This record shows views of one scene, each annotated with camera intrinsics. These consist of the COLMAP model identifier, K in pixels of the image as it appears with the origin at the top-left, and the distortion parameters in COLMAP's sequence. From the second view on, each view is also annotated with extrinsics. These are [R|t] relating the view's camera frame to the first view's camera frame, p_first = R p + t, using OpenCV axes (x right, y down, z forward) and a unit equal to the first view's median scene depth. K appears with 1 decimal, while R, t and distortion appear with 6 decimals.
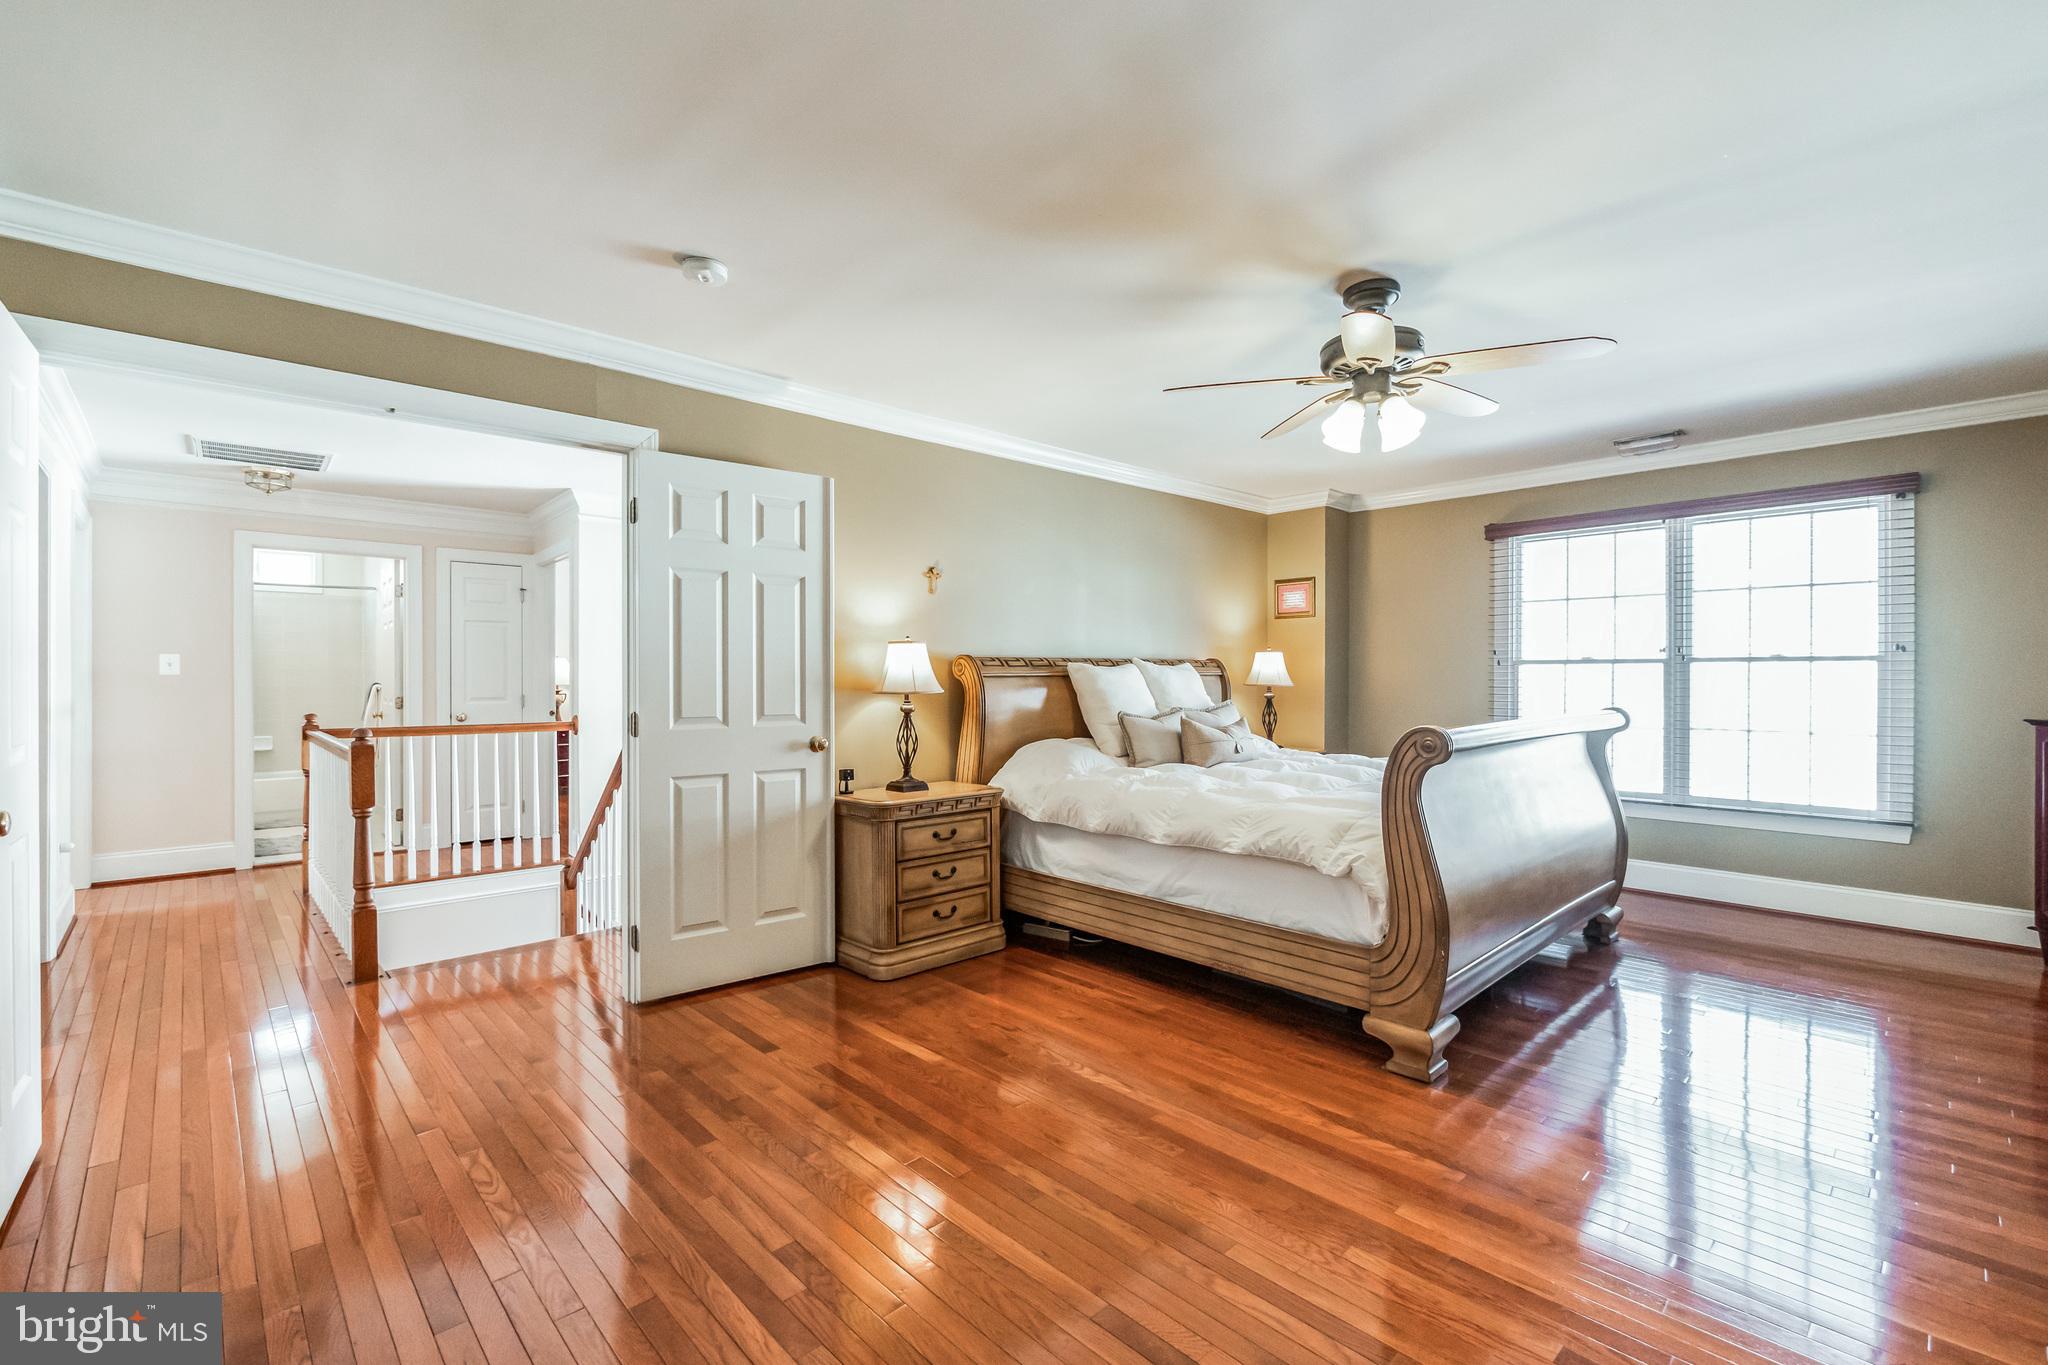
lens RADIAL K [[888.1, 0, 1014.8], [0, 888.1, 675.6], [0, 0, 1]] dist [0.001853, 0.000163]
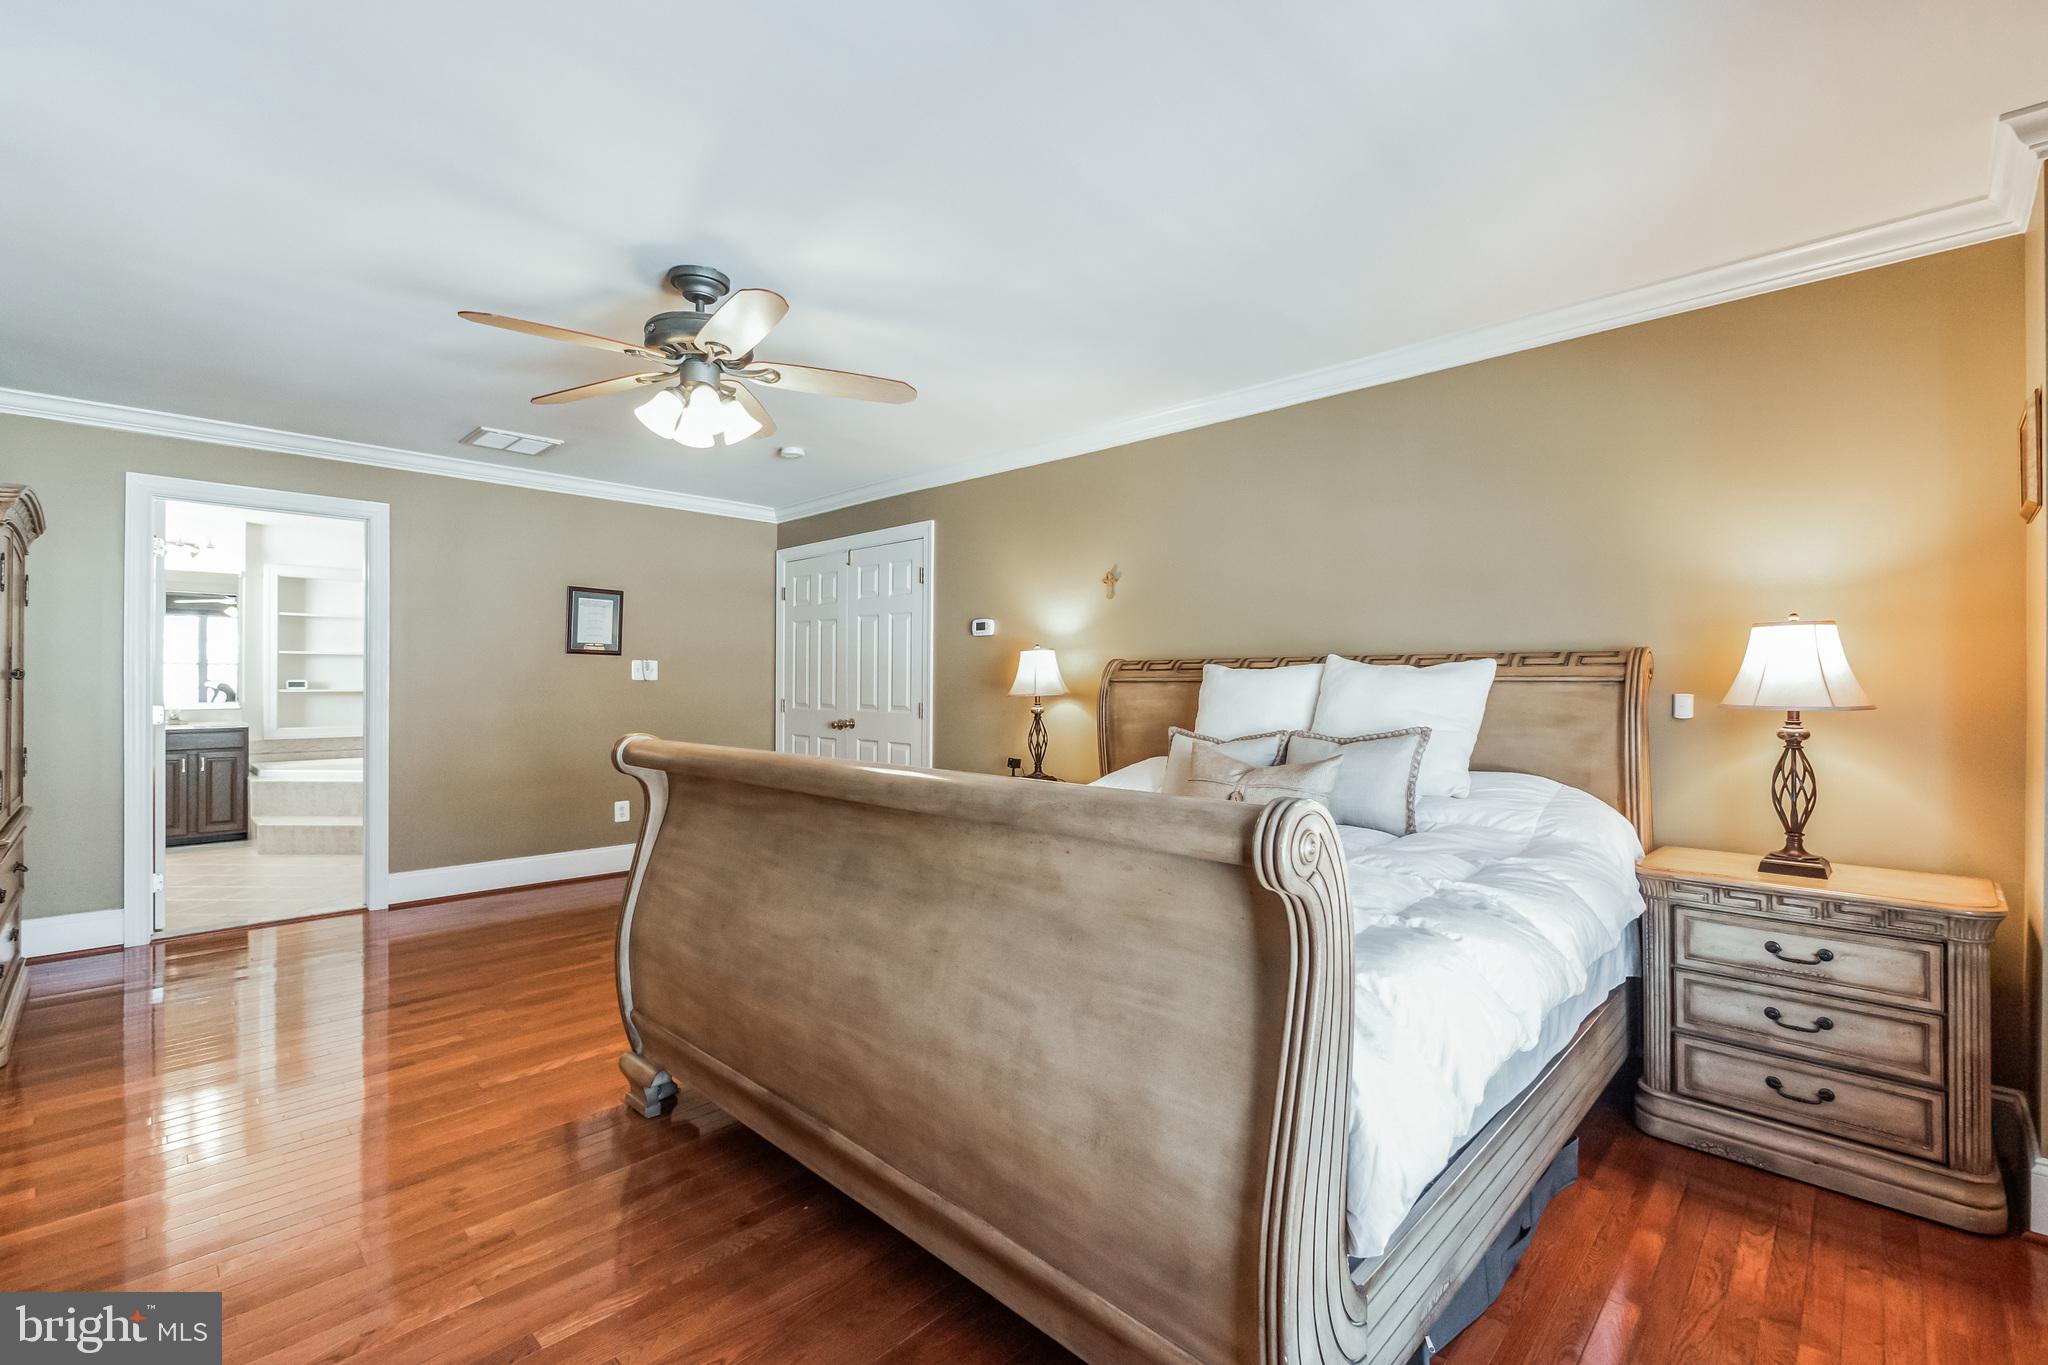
lens RADIAL K [[888.1, 0, 1014.9], [0, 888.1, 682.1], [0, 0, 1]] dist [0.001853, 0.000163]
pose [[0.035695, 0.004581, -0.999352, 0.890620], [-0.002779, 0.999986, 0.004484, -0.002490], [0.999359, 0.002617, 0.035707, 0.851188]]
